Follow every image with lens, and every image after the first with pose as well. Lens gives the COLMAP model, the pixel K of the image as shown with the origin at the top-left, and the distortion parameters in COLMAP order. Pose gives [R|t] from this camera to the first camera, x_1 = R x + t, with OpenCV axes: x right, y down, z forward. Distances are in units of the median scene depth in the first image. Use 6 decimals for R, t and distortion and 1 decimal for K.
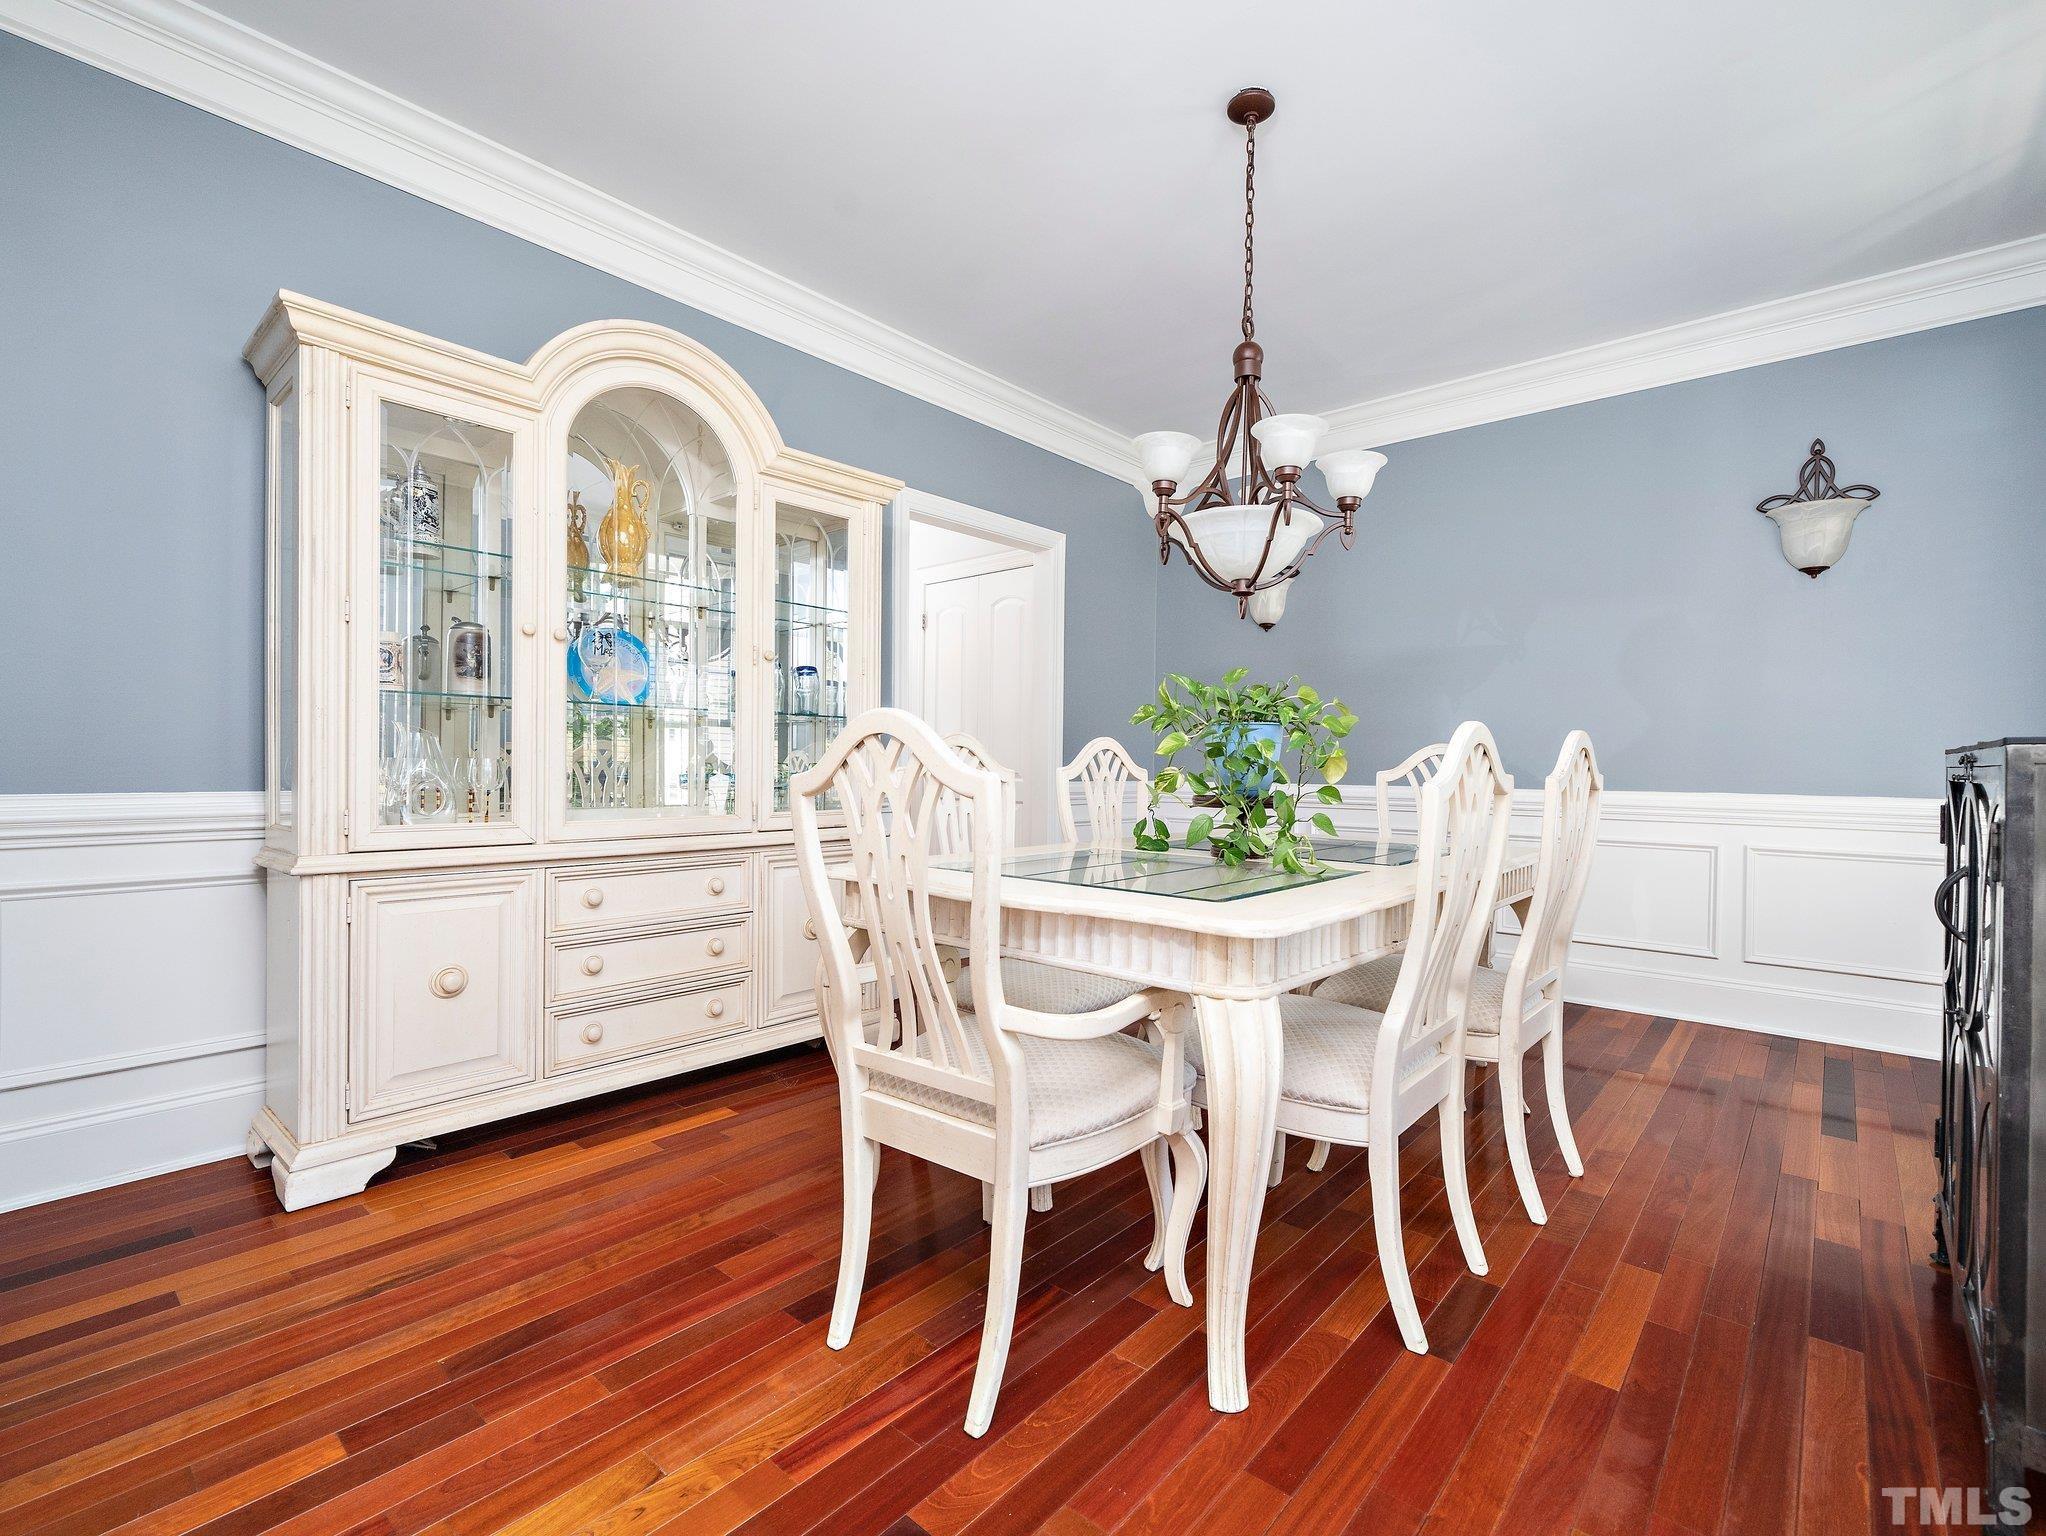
lens RADIAL K [[930.1, 0, 1019.5], [0, 930.1, 775.7], [0, 0, 1]] dist [-0.000595, 0.000631]
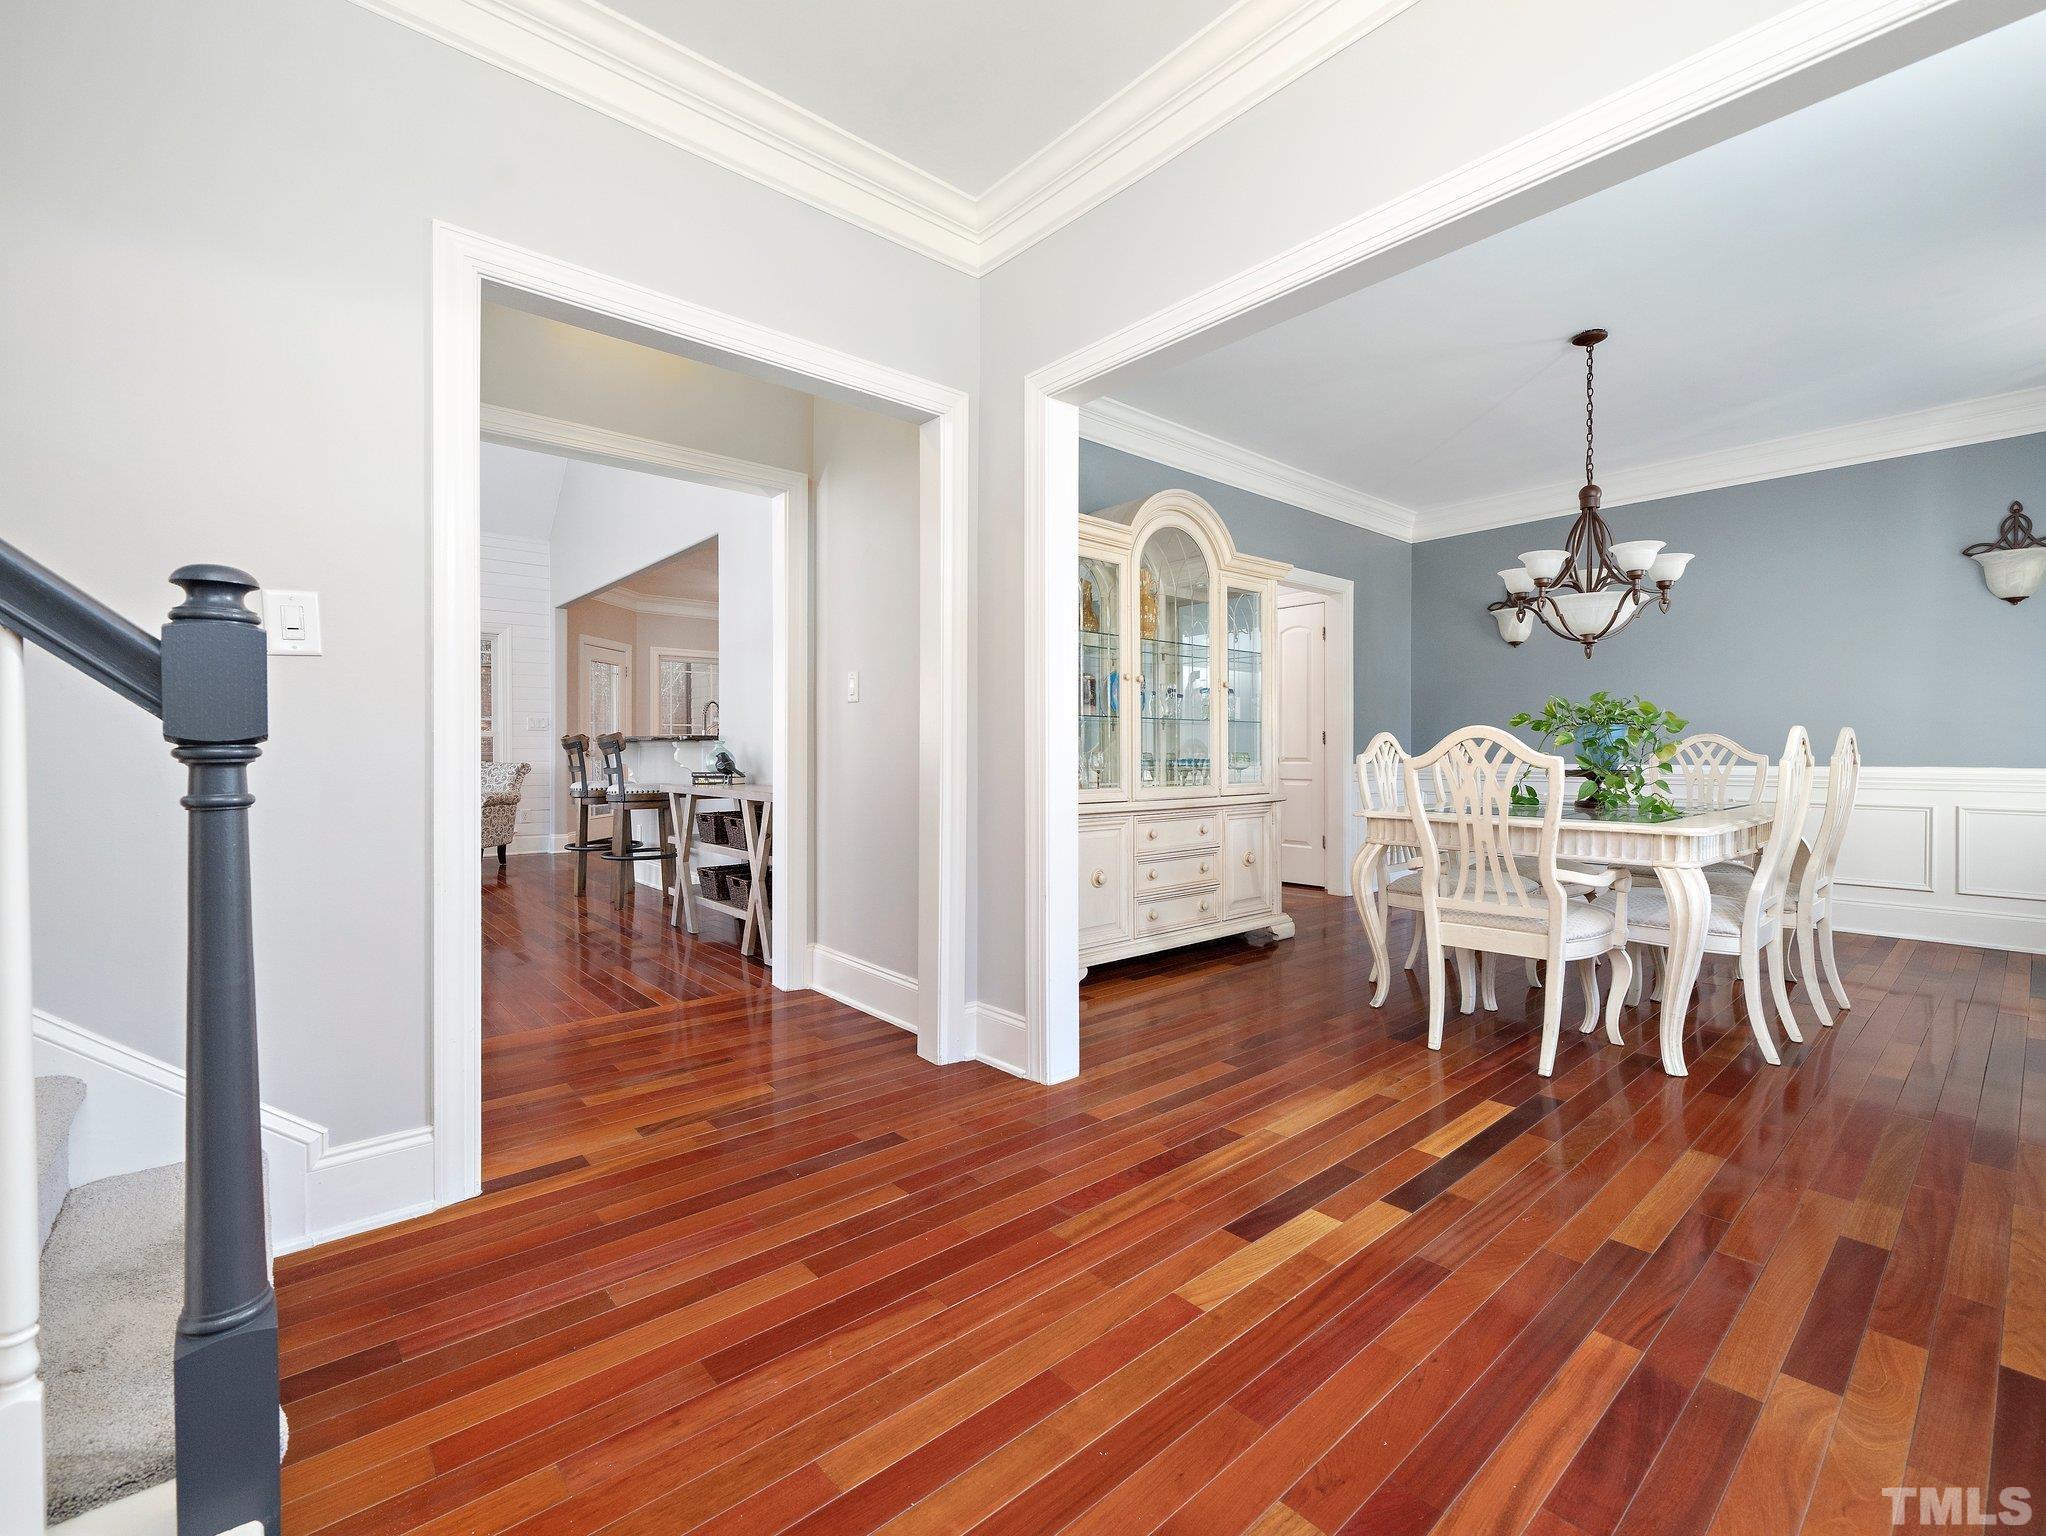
lens RADIAL K [[814.9, 0, 1017.4], [0, 814.9, 756.8], [0, 0, 1]] dist [-0.002606, 0.000016]
pose [[0.984490, -0.008704, -0.175223, -0.447196], [0.007649, 0.999948, -0.006695, 0.000049], [0.175272, 0.005251, 0.984506, -0.503185]]
